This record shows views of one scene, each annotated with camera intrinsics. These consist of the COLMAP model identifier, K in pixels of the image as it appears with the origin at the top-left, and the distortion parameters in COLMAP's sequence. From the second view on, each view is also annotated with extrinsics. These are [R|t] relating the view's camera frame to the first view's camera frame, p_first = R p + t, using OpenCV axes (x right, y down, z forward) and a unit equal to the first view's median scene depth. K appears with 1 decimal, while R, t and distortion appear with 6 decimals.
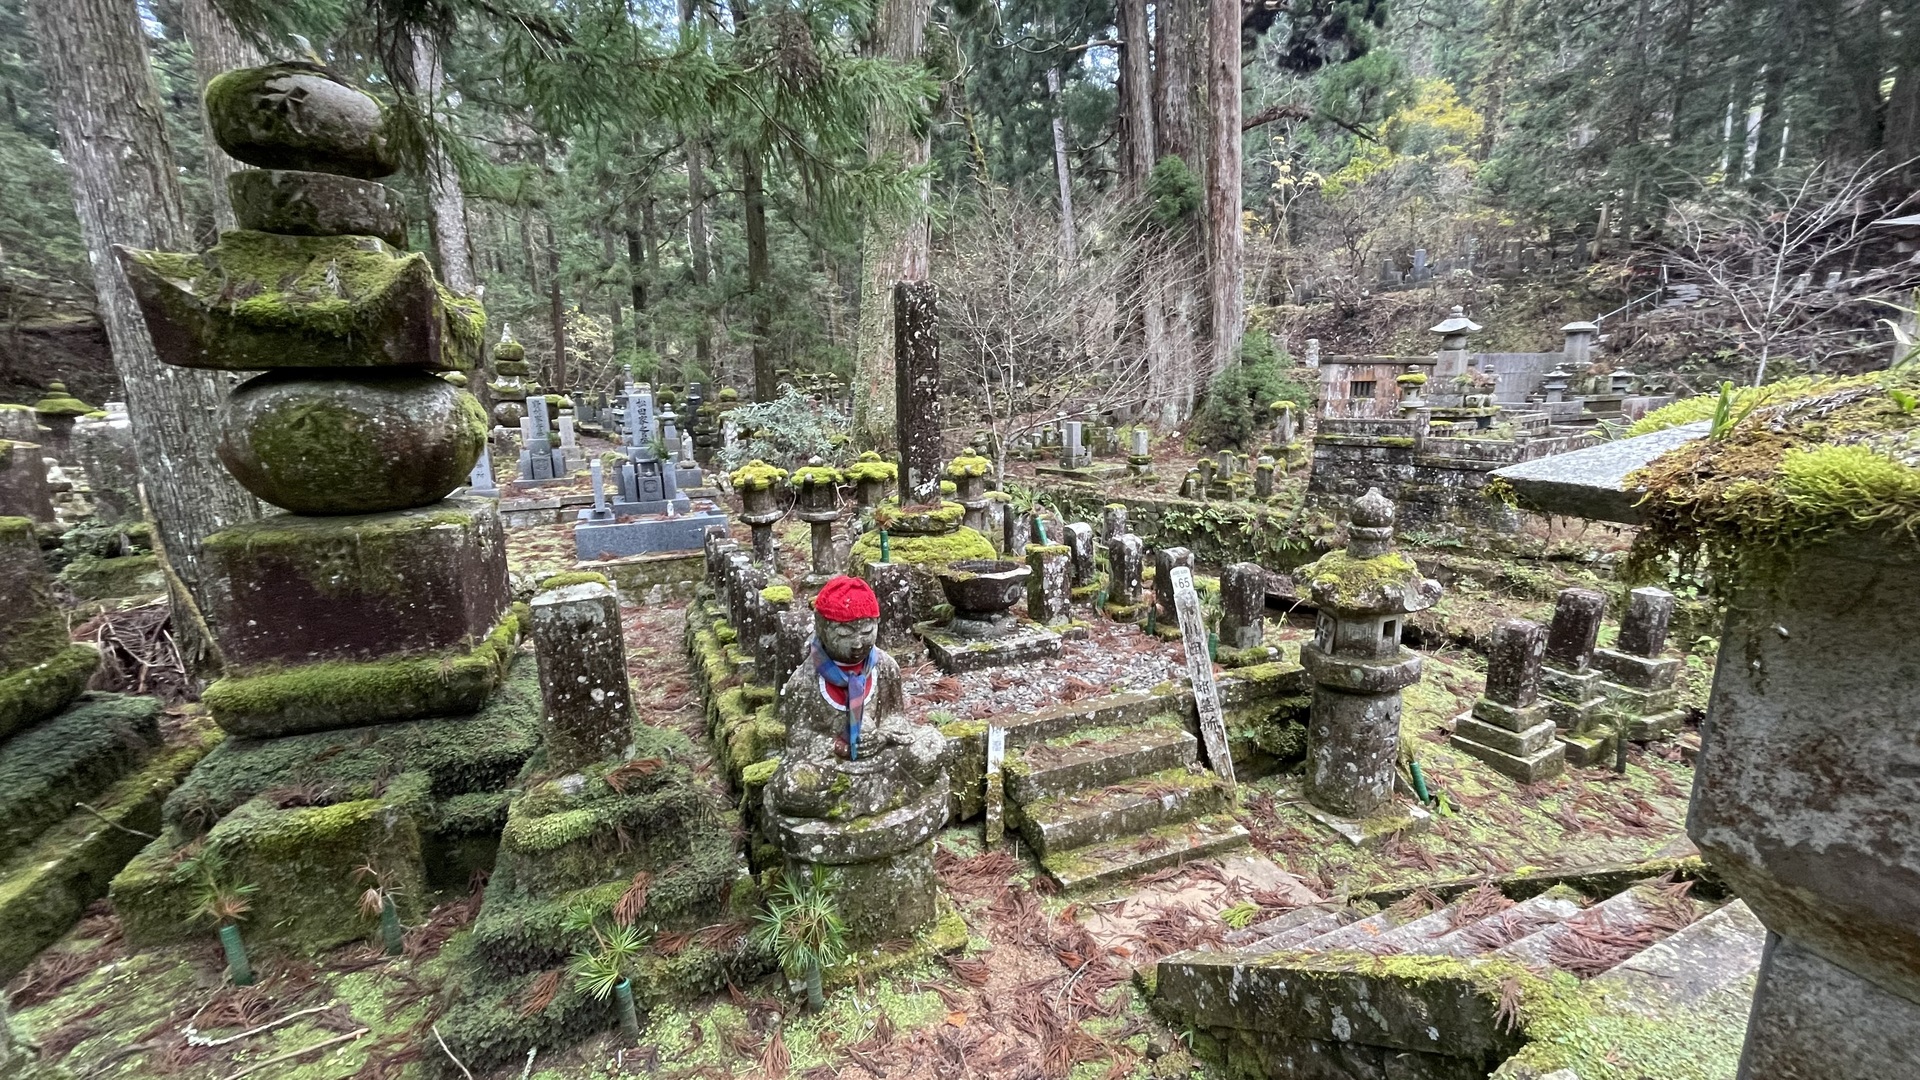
lens RADIAL K [[770.7, 0, 944.0], [0, 770.7, 540.1], [0, 0, 1]] dist [-0.000720, -0.000015]
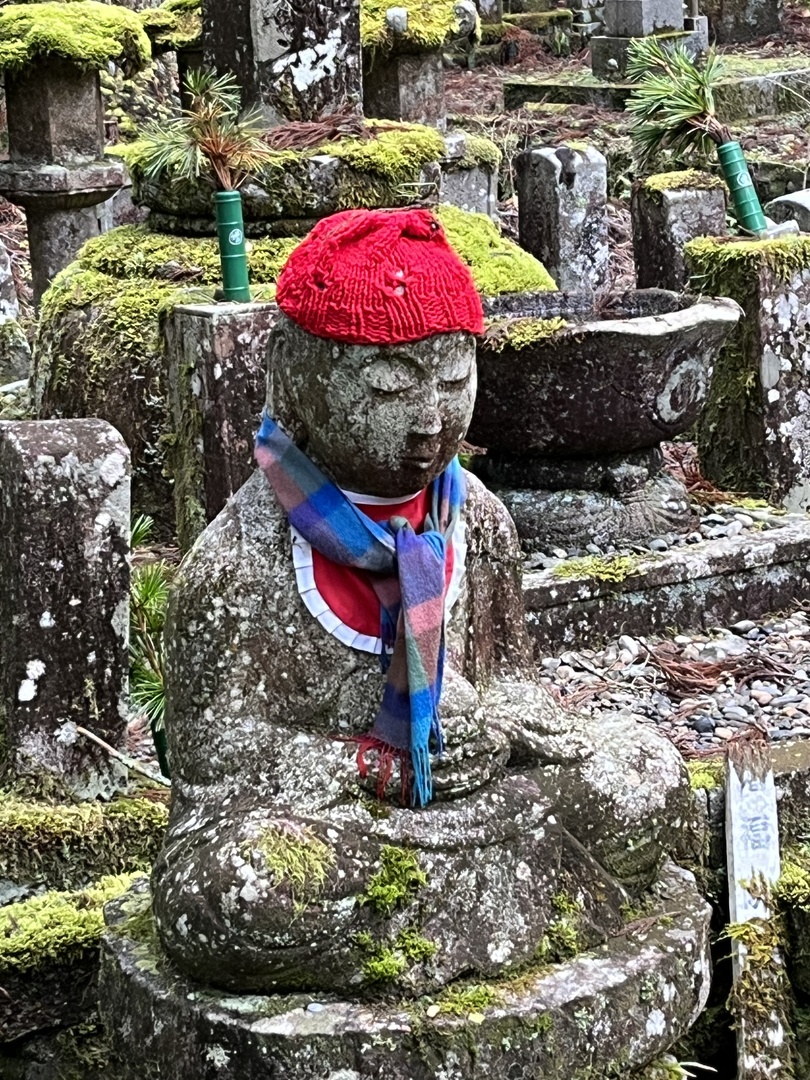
lens RADIAL K [[2903.2, 0, 377.5], [0, 2903.2, 506.2], [0, 0, 1]] dist [0.125993, 0.000000]
pose [[0.994505, -0.043765, 0.095104, -0.235229], [0.040336, 0.998475, 0.037688, 0.119995], [-0.096608, -0.033644, 0.994754, -0.143014]]
